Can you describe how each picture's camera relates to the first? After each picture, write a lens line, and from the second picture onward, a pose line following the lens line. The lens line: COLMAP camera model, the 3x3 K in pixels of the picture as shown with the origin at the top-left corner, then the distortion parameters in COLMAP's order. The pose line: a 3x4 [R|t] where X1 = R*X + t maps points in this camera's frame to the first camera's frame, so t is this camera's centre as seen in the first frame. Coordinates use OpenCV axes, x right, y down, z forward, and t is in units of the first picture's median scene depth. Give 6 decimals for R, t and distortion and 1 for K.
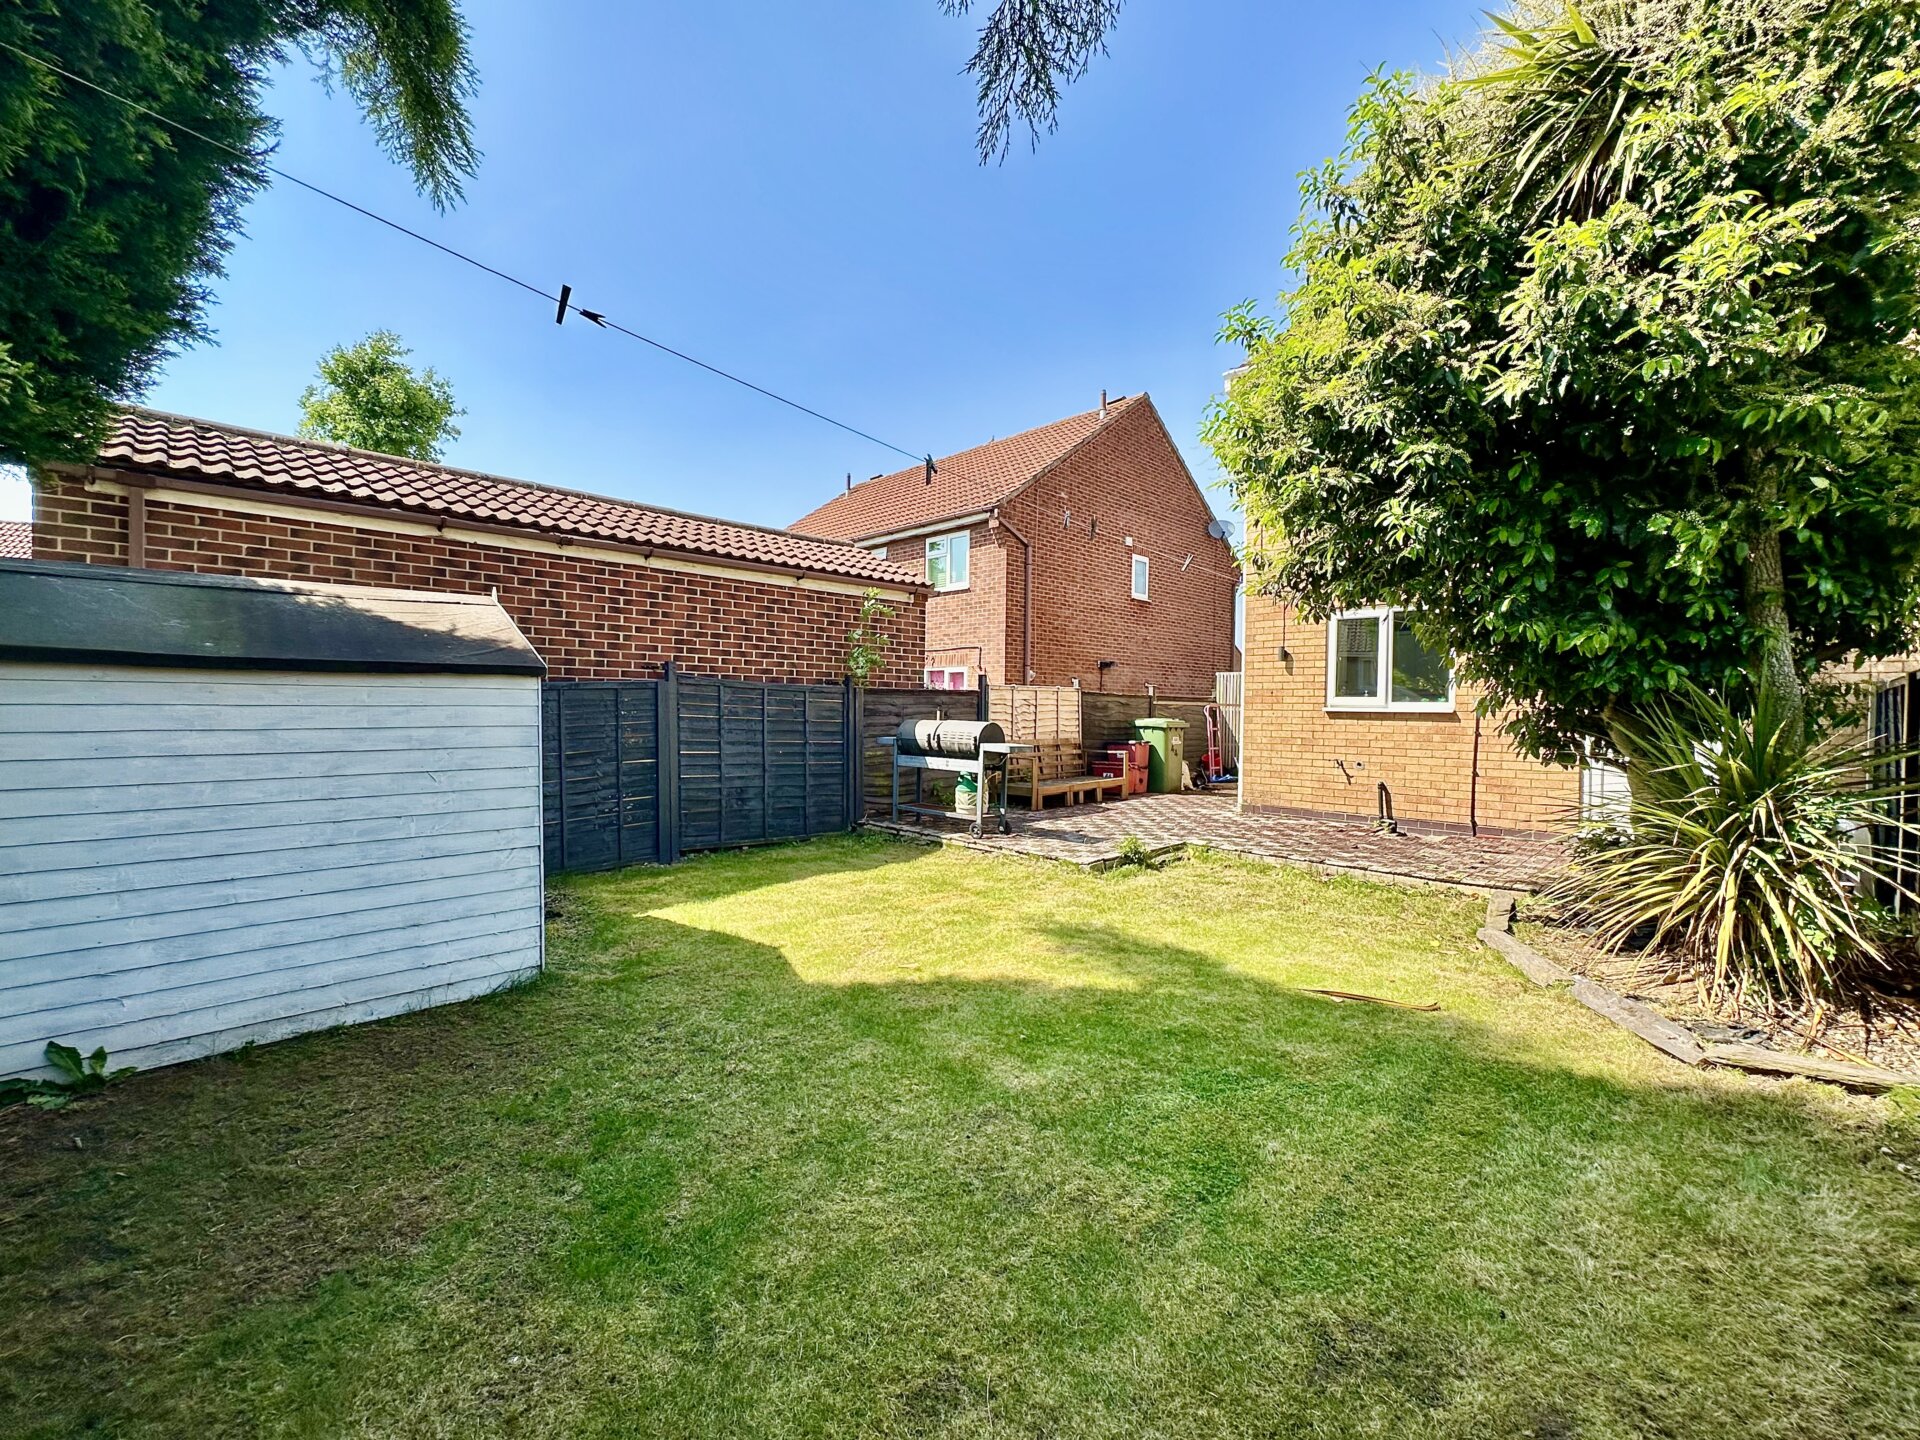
lens RADIAL K [[809.1, 0, 982.8], [0, 809.1, 725.0], [0, 0, 1]] dist [0.000044, -0.000010]
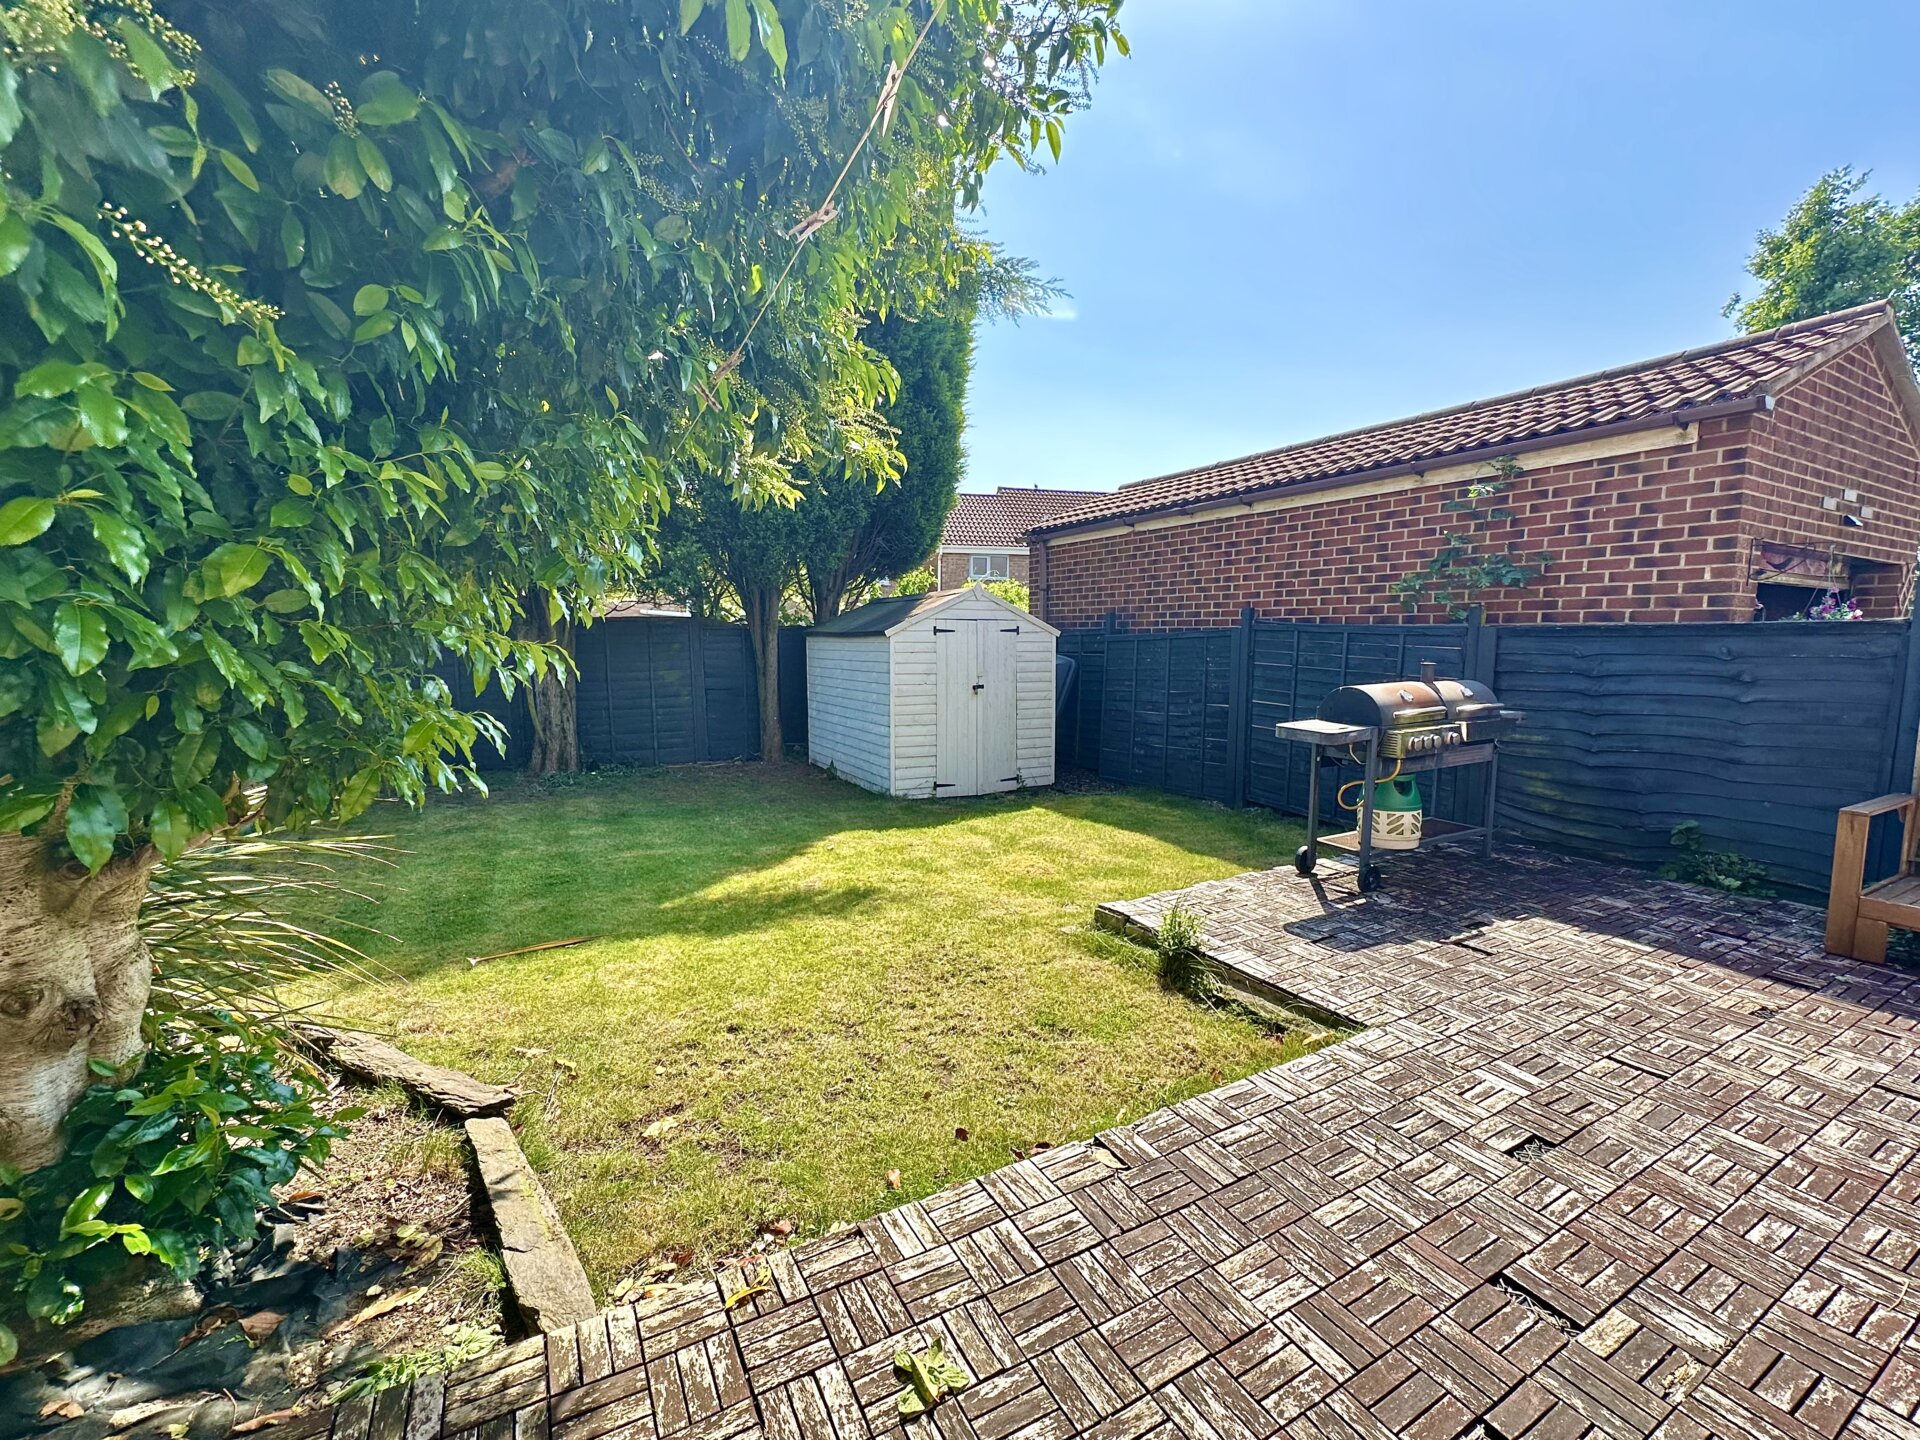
lens RADIAL K [[809.1, 0, 982.8], [0, 809.1, 725.0], [0, 0, 1]] dist [0.000044, -0.000010]
pose [[-0.274650, 0.082646, -0.957986, 0.646913], [-0.039635, 0.994480, 0.097157, -0.018951], [0.960727, 0.064654, -0.269858, 0.948139]]
